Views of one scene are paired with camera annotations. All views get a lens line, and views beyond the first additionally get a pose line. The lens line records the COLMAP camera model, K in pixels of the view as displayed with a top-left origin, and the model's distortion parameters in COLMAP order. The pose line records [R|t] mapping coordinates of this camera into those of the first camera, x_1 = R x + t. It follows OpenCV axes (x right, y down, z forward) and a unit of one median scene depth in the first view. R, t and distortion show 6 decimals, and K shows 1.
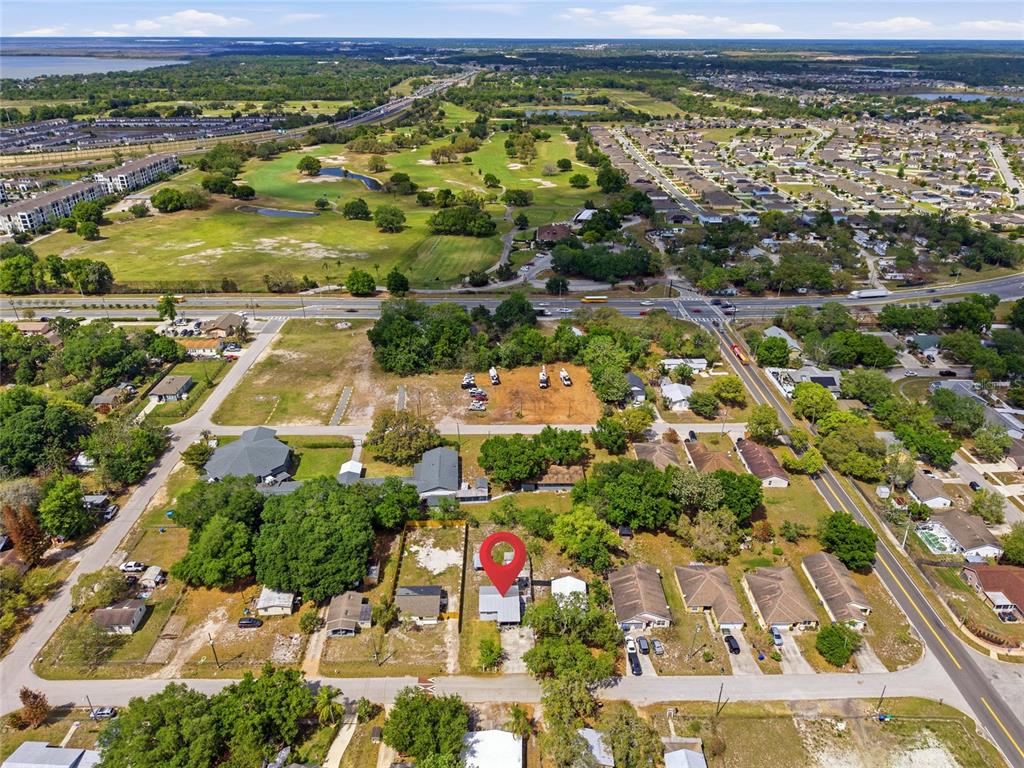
lens RADIAL K [[674.4, 0, 512.0], [0, 674.4, 384.0], [0, 0, 1]] dist [0.015760, 0.000249]
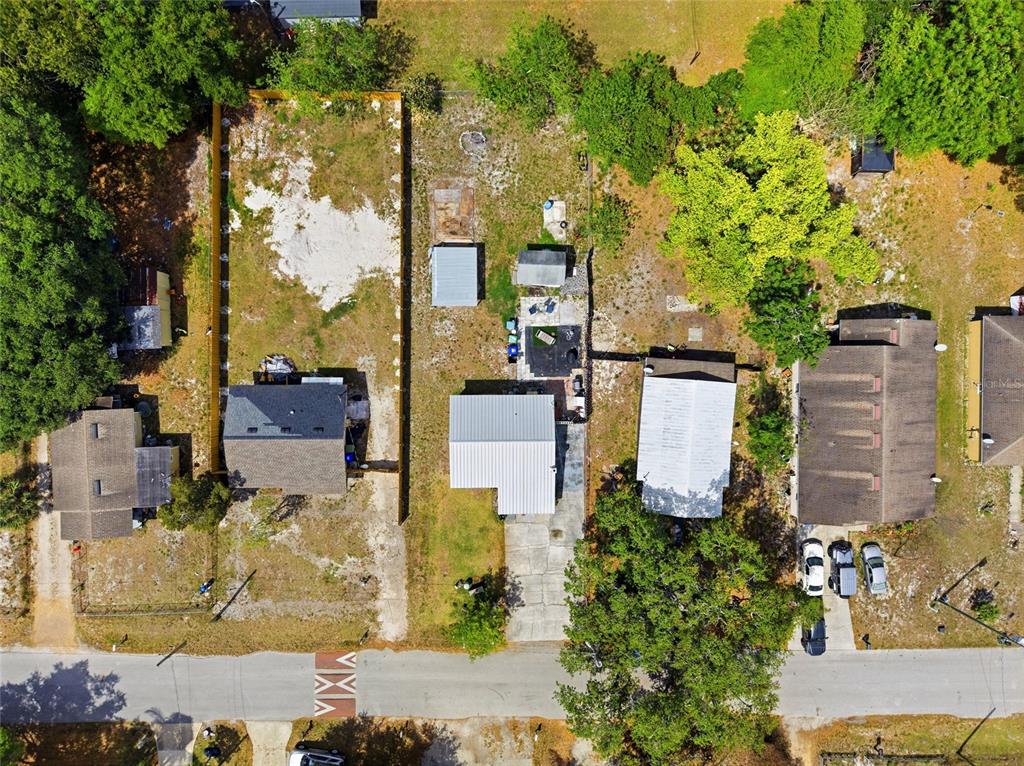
lens RADIAL K [[706.6, 0, 515.3], [0, 706.6, 383.6], [0, 0, 1]] dist [0.008960, -0.002655]
pose [[0.999283, 0.022437, 0.030482, -0.022282], [-0.037254, 0.440712, 0.896875, -0.045995], [0.006689, -0.897368, 0.441232, 0.777578]]
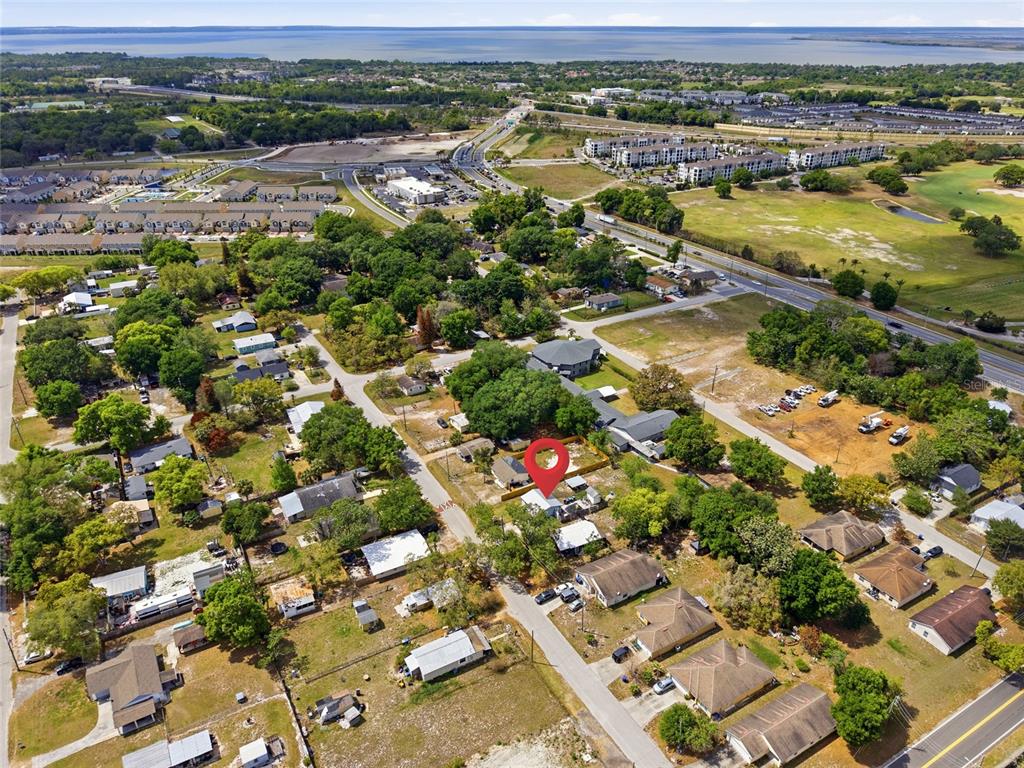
lens RADIAL K [[706.6, 0, 515.3], [0, 706.6, 384.6], [0, 0, 1]] dist [0.008960, -0.002655]
pose [[0.483778, 0.391589, -0.782698, 0.746834], [-0.394422, 0.895900, 0.204436, -0.084692], [0.781274, 0.209812, 0.587868, 0.184994]]
